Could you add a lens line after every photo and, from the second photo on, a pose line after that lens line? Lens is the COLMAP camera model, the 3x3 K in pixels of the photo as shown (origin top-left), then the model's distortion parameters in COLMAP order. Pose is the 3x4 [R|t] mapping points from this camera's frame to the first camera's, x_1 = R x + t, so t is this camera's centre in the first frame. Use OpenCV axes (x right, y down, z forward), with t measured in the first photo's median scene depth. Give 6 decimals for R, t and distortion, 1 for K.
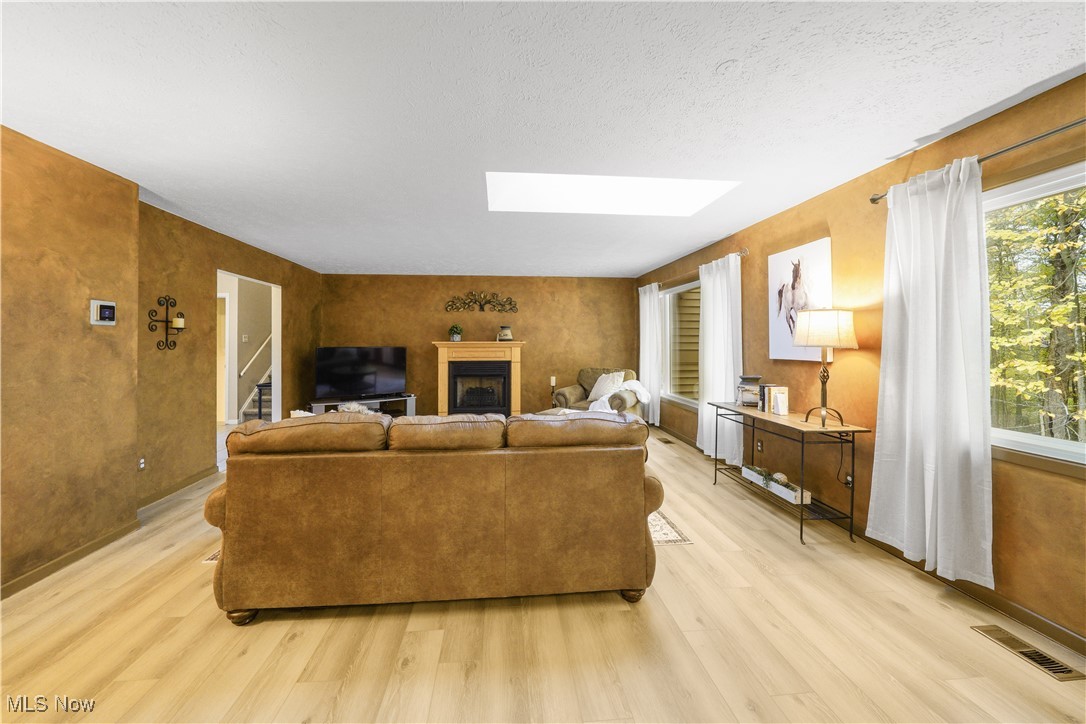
lens RADIAL K [[382.1, 0, 529.0], [0, 382.1, 344.1], [0, 0, 1]] dist [-0.003458, 0.000387]
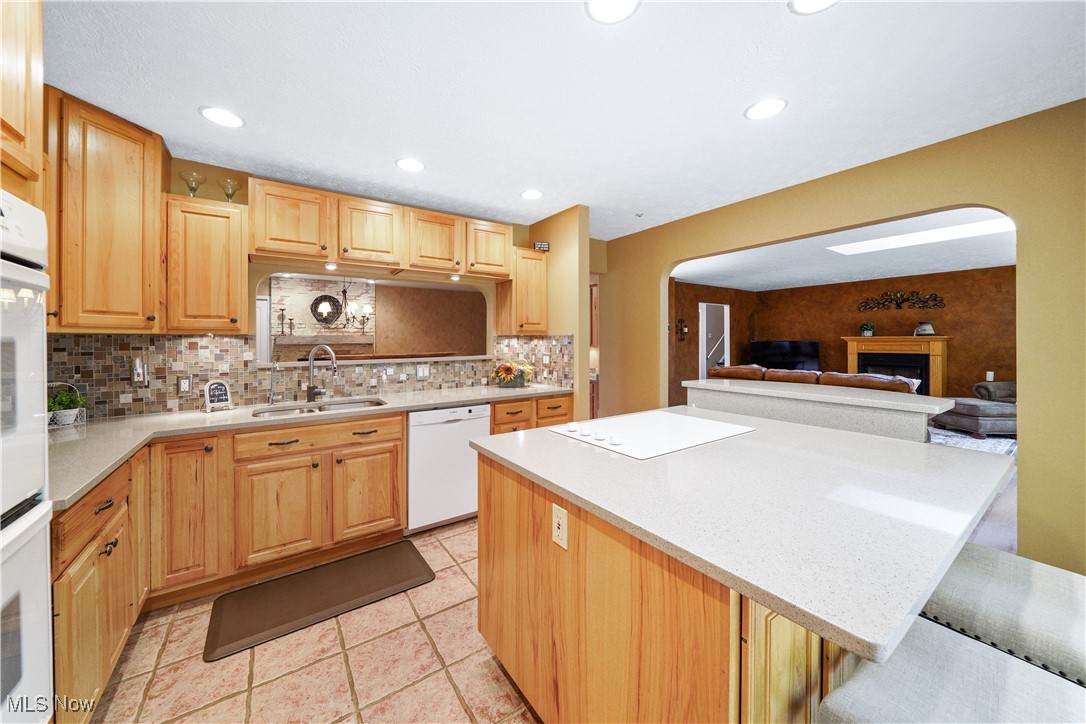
lens RADIAL K [[382.1, 0, 537.7], [0, 382.1, 337.4], [0, 0, 1]] dist [-0.003458, 0.000387]
pose [[0.492733, -0.006849, -0.870153, 0.452403], [0.003507, 0.999977, -0.005886, -0.001221], [0.870173, -0.000151, 0.492746, -0.642275]]
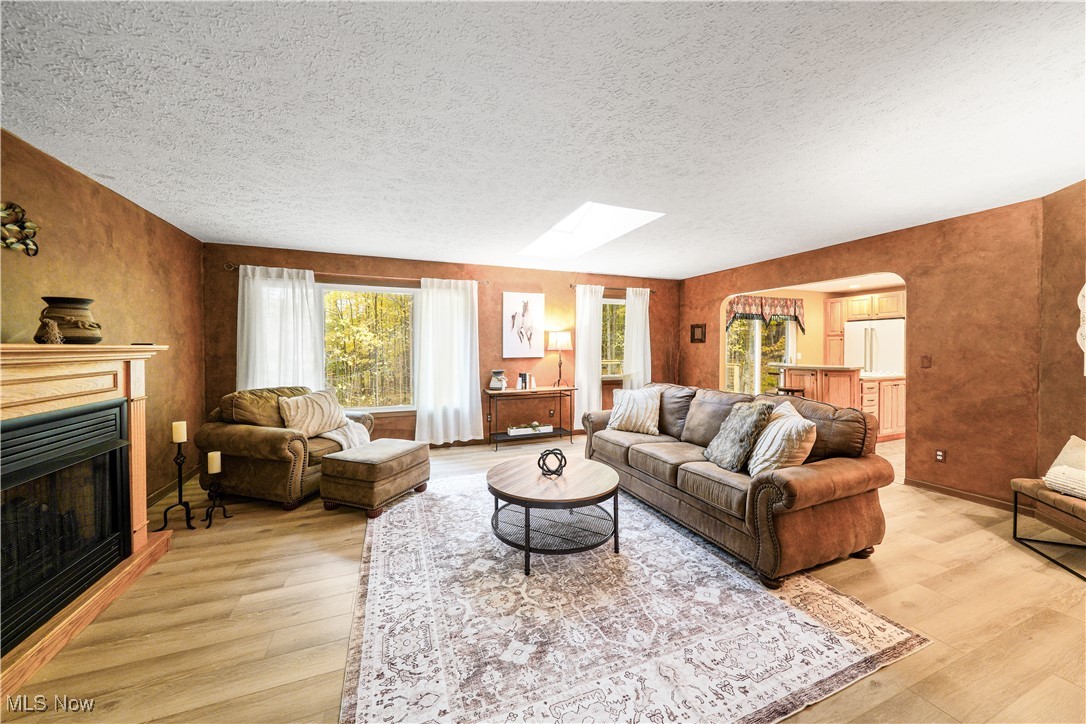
lens RADIAL K [[382.1, 0, 535.3], [0, 382.1, 354.7], [0, 0, 1]] dist [-0.003458, 0.000387]
pose [[-0.282011, -0.017912, 0.959244, -0.663958], [0.007128, 0.999759, 0.020764, -0.004296], [-0.959385, 0.012693, -0.281815, 0.964966]]
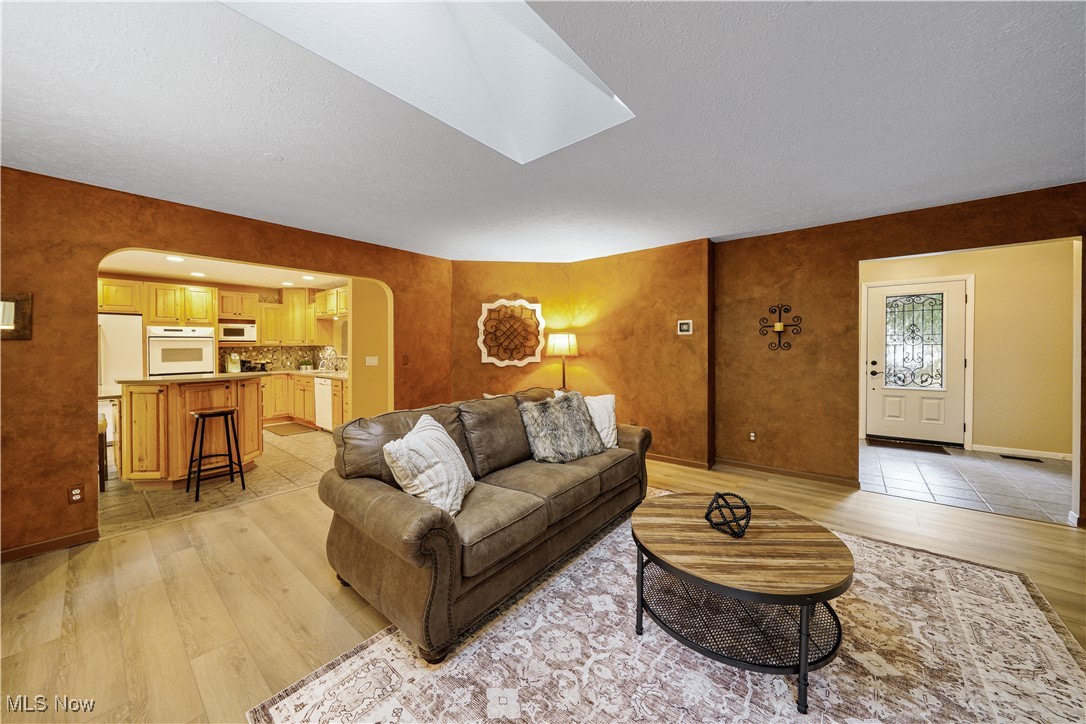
lens RADIAL K [[382.1, 0, 542.1], [0, 382.1, 344.5], [0, 0, 1]] dist [-0.003458, 0.000387]
pose [[-0.694173, 0.001105, -0.719807, 0.286575], [0.005643, 0.999976, -0.003907, -0.001500], [0.719786, -0.006774, -0.694163, 0.918004]]
